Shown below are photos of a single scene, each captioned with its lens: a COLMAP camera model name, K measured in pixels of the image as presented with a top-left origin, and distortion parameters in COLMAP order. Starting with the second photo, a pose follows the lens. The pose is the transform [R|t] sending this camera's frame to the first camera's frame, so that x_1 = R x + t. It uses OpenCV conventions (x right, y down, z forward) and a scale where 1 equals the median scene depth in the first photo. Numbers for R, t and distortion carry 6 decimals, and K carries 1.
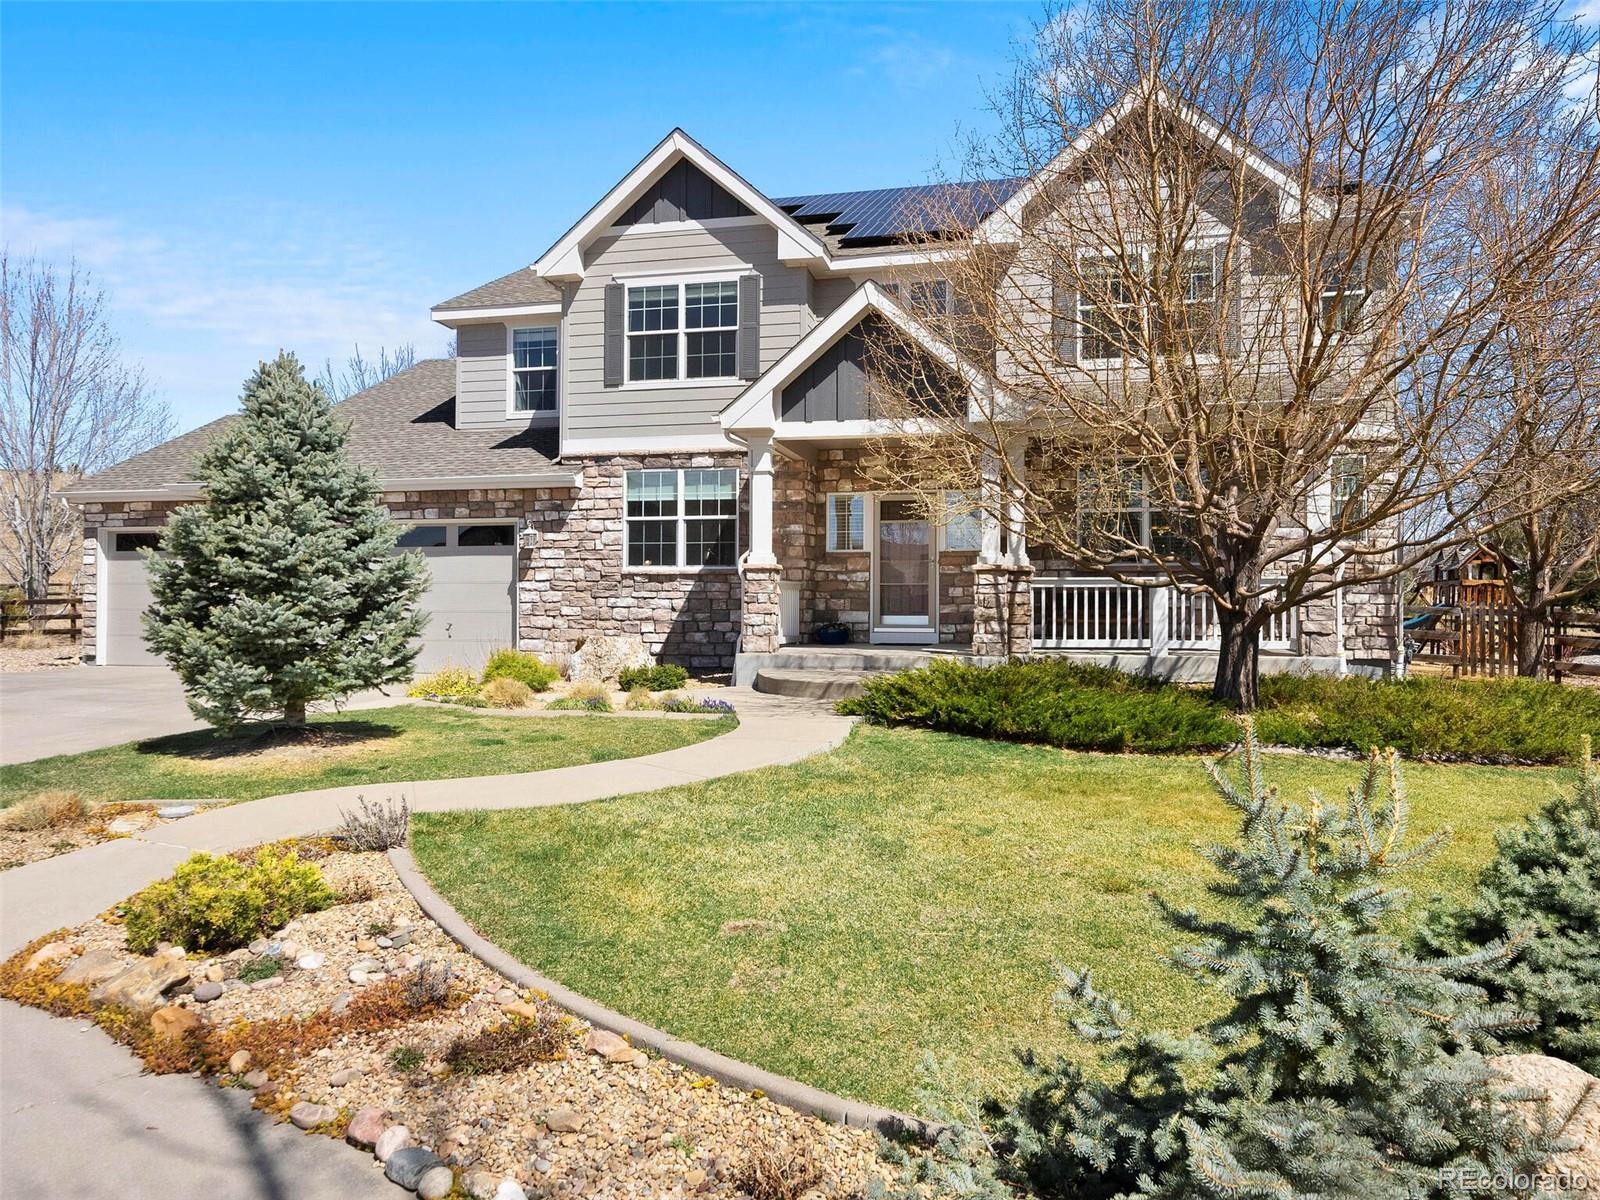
lens RADIAL K [[1030.0, 0, 800.0], [0, 1030.0, 600.0], [0, 0, 1]] dist [-0.005787, 0.000653]
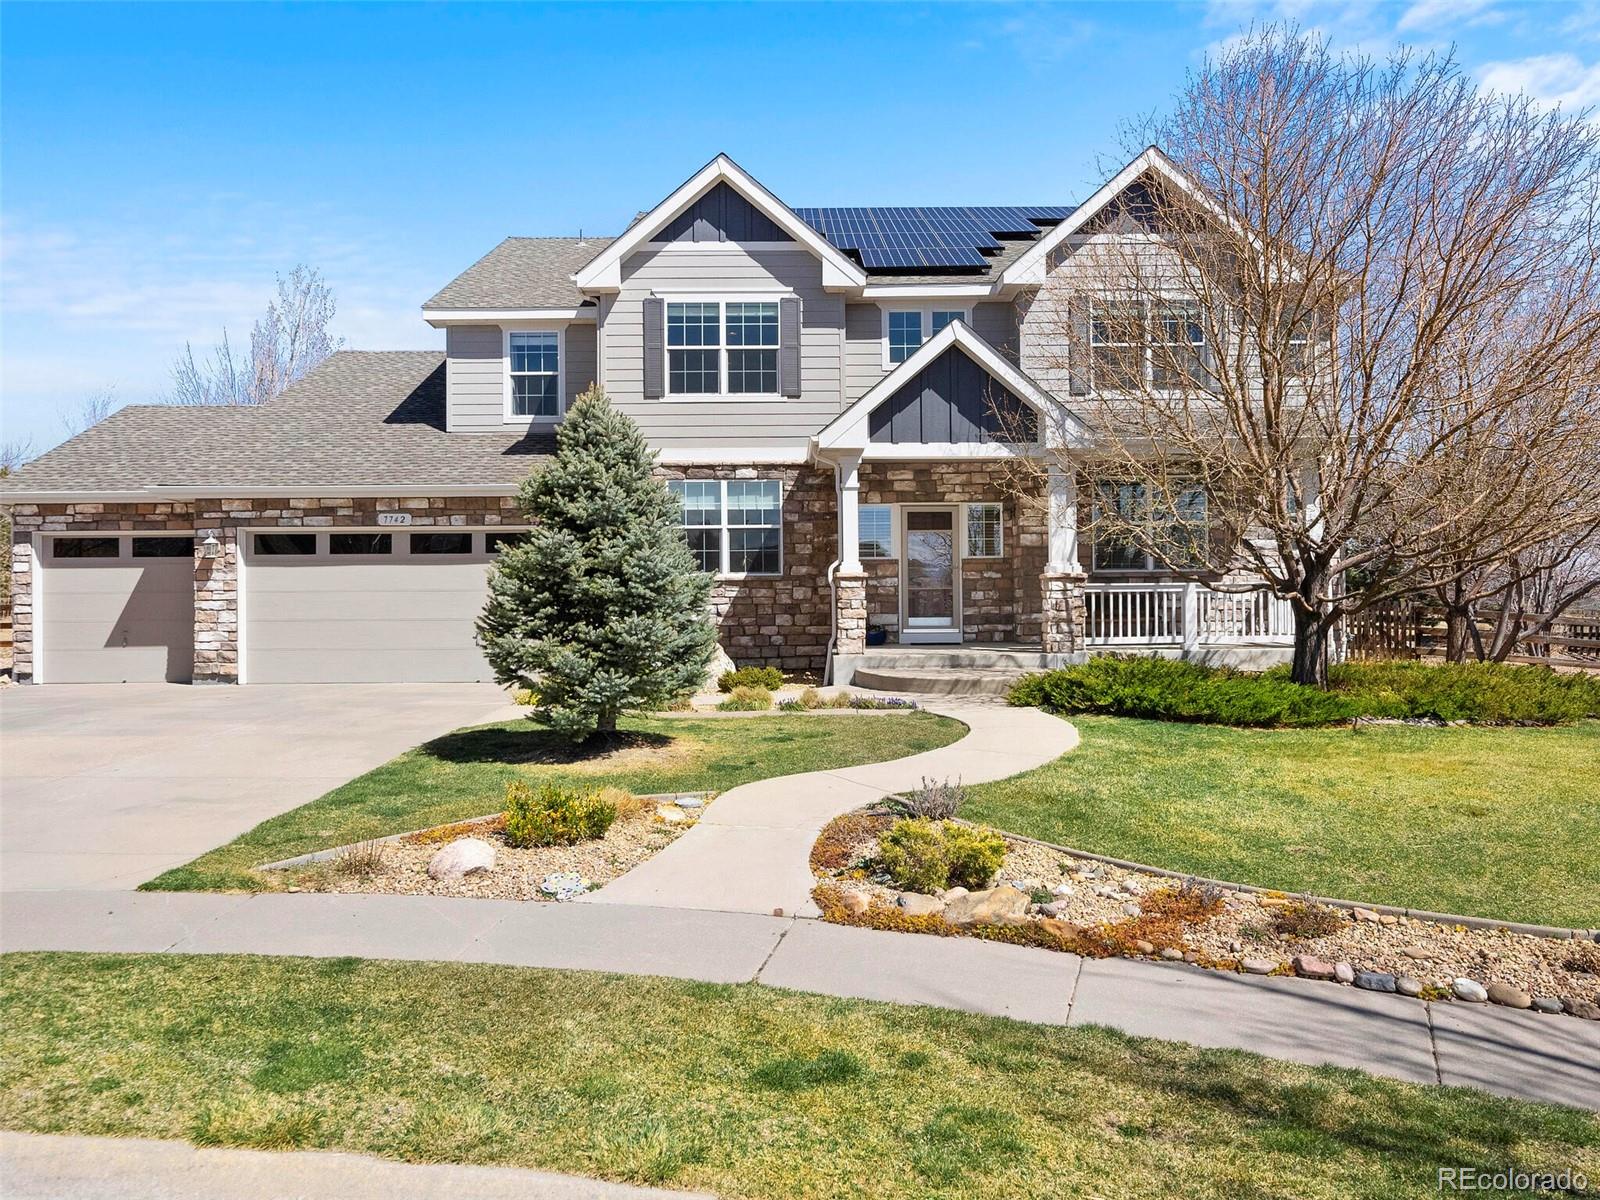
lens RADIAL K [[1068.9, 0, 800.0], [0, 1068.9, 600.0], [0, 0, 1]] dist [-0.000930, -0.002144]
pose [[0.976385, -0.010425, 0.215788, -0.276247], [0.009663, 0.999943, 0.004585, -0.009847], [-0.215823, -0.002392, 0.976430, -0.074655]]
